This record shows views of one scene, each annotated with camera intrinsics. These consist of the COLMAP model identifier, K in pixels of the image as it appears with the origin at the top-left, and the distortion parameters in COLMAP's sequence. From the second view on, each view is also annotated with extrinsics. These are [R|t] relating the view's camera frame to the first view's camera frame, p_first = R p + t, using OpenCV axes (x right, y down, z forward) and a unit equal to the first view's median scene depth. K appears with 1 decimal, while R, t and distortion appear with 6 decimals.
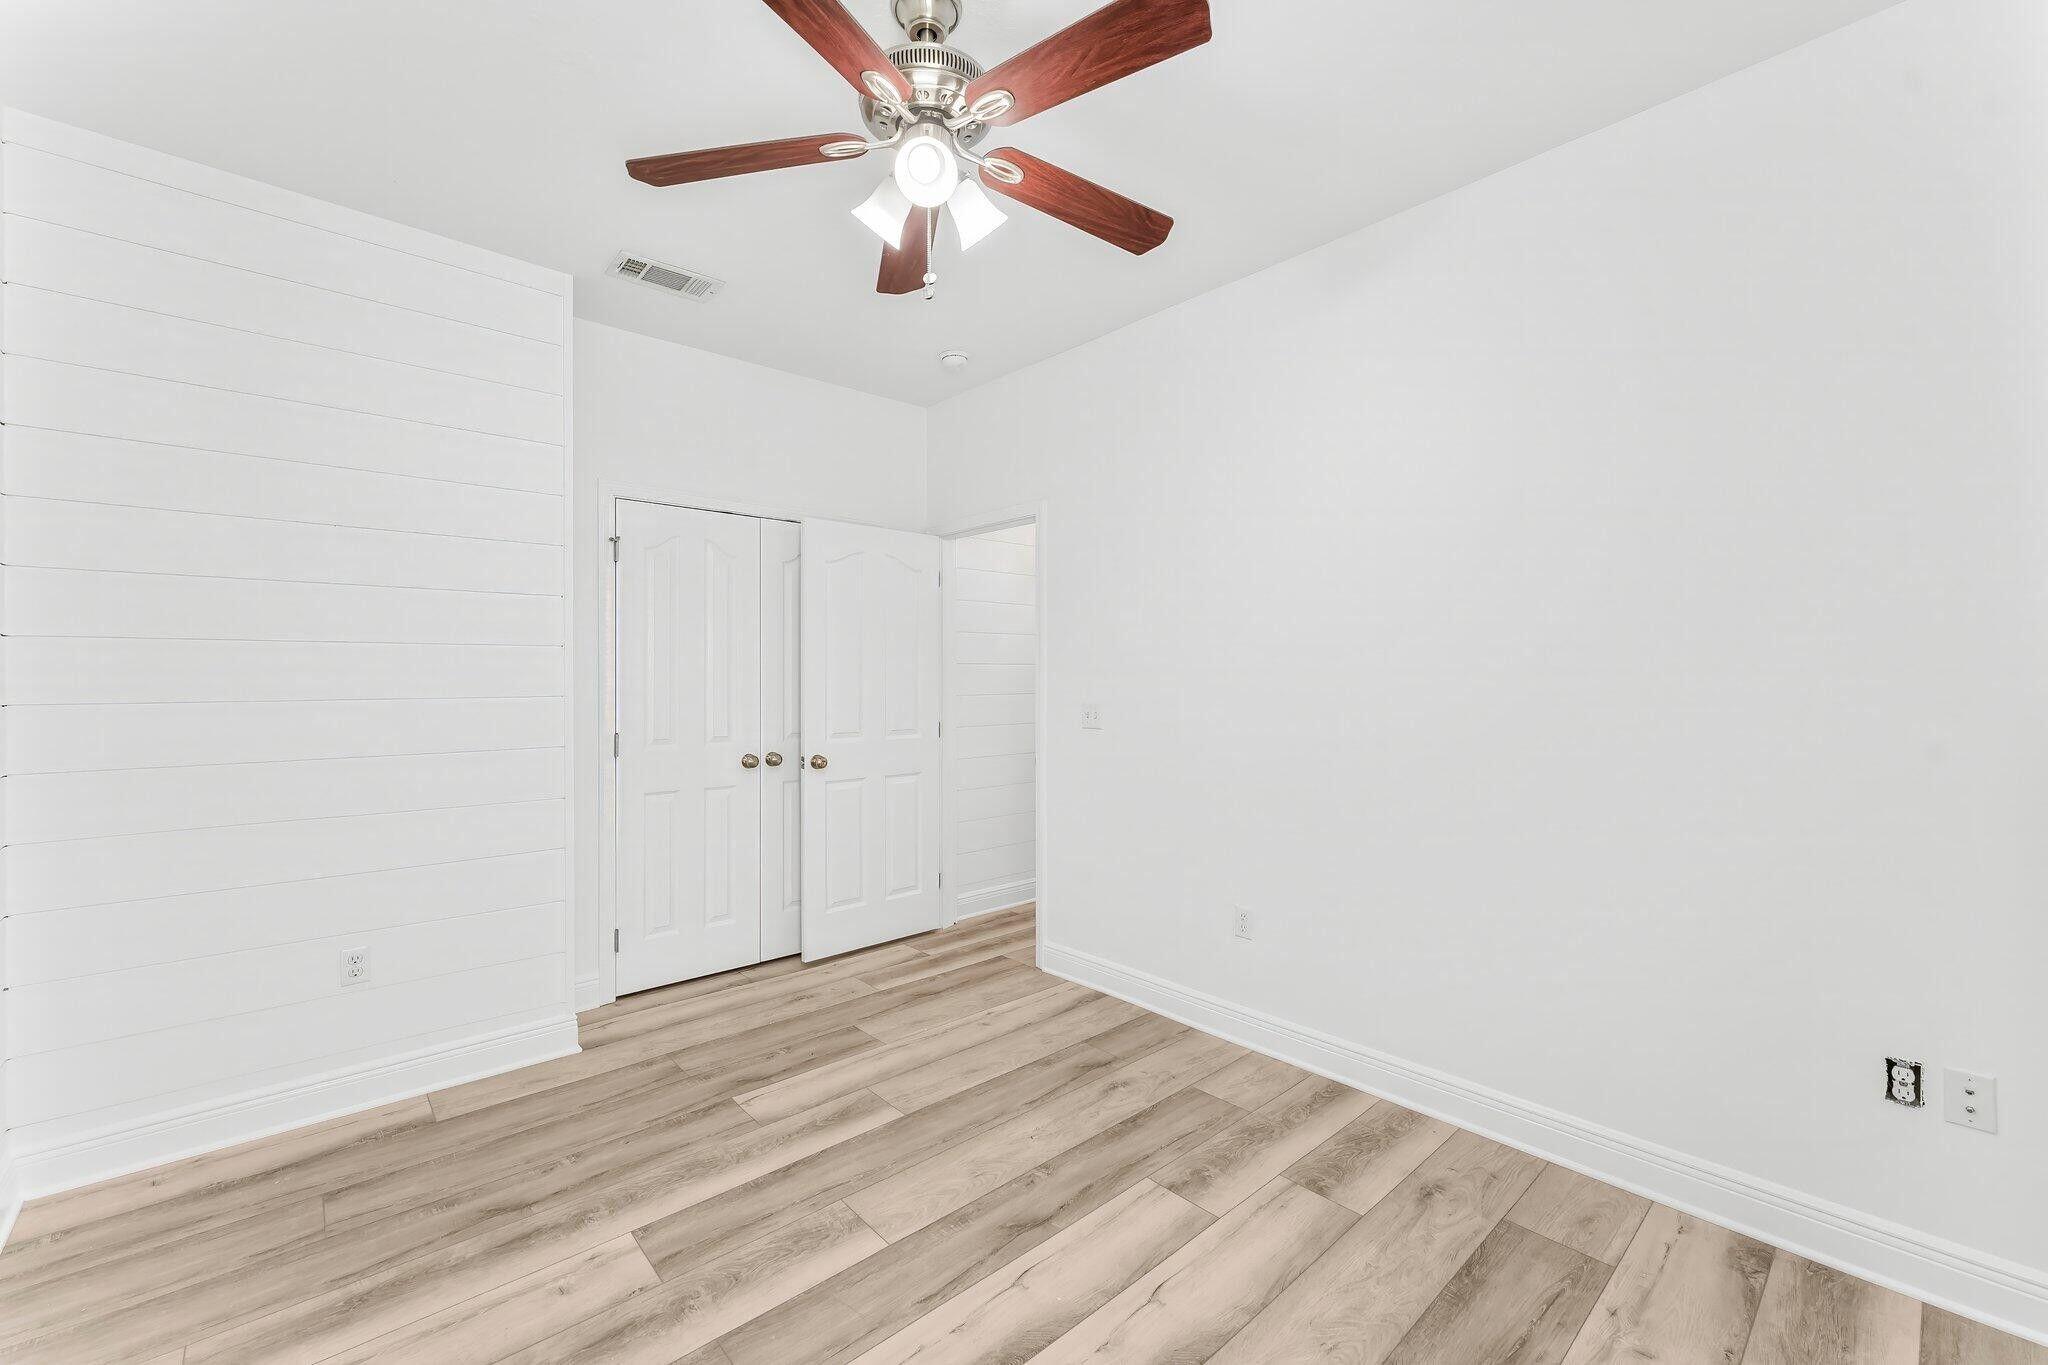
lens RADIAL K [[836.7, 0, 1024.0], [0, 836.7, 682.5], [0, 0, 1]] dist [-0.000371, -0.000083]
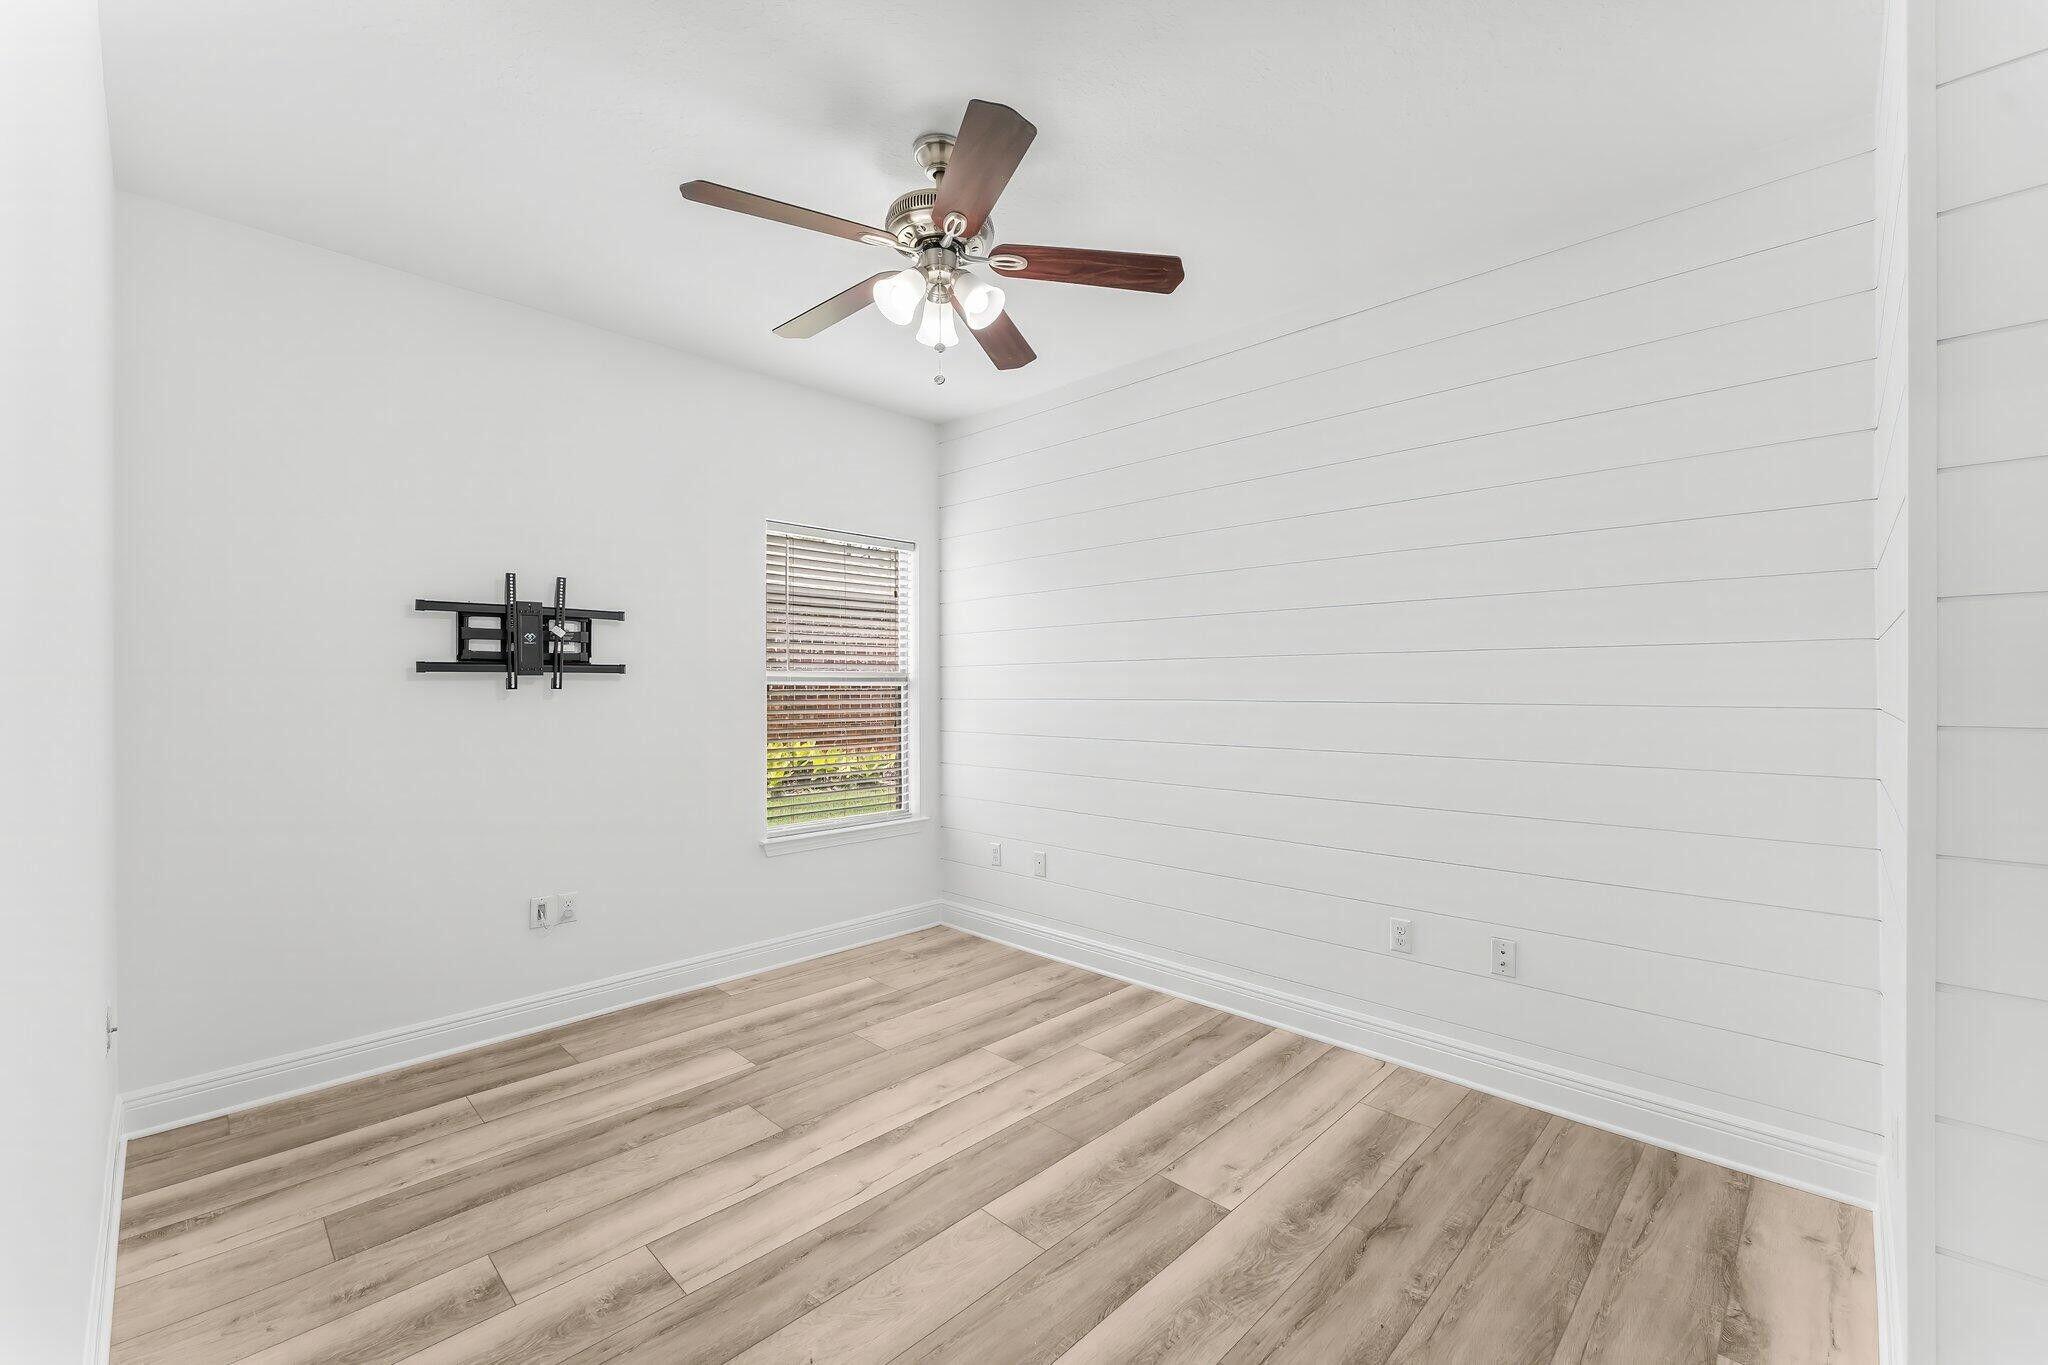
lens RADIAL K [[836.7, 0, 1024.0], [0, 836.7, 682.5], [0, 0, 1]] dist [-0.000371, -0.000083]
pose [[-0.997839, 0.005024, -0.065512, -0.142929], [0.004731, 0.999978, 0.004622, -0.012064], [0.065533, 0.004302, -0.997841, 1.992856]]
